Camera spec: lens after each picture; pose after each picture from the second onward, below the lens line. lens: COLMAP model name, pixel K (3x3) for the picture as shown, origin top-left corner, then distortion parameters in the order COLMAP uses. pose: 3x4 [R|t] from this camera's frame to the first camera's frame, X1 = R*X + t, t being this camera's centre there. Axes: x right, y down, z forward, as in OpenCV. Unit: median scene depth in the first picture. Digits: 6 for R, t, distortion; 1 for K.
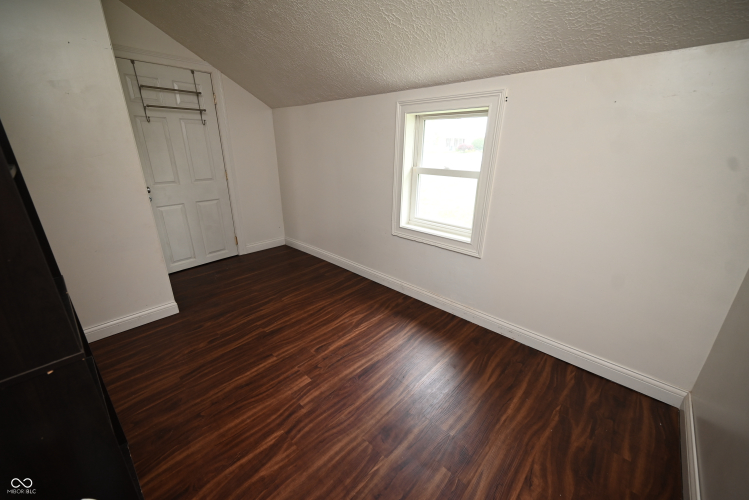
lens RADIAL K [[294.3, 0, 369.4], [0, 294.3, 252.0], [0, 0, 1]] dist [-0.000145, -0.001007]
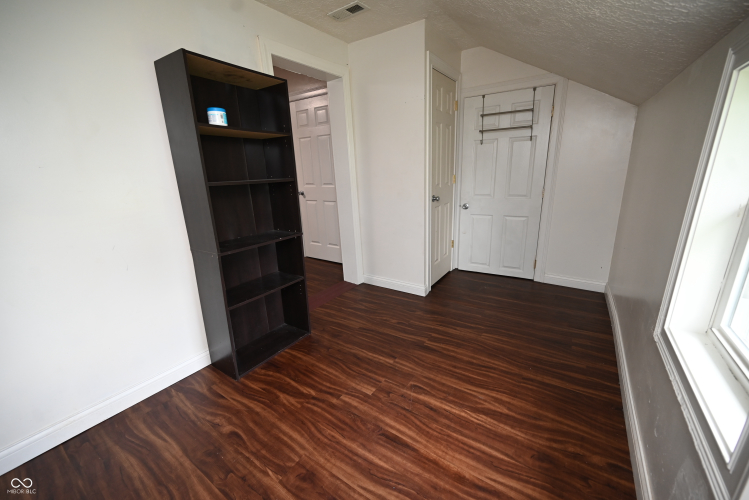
lens RADIAL K [[294.3, 0, 381.0], [0, 294.3, 250.0], [0, 0, 1]] dist [-0.000145, -0.001007]
pose [[0.173571, 0.253596, -0.951610, 0.602366], [-0.299719, 0.934043, 0.194246, -0.217179], [0.938105, 0.251500, 0.238131, 0.635188]]
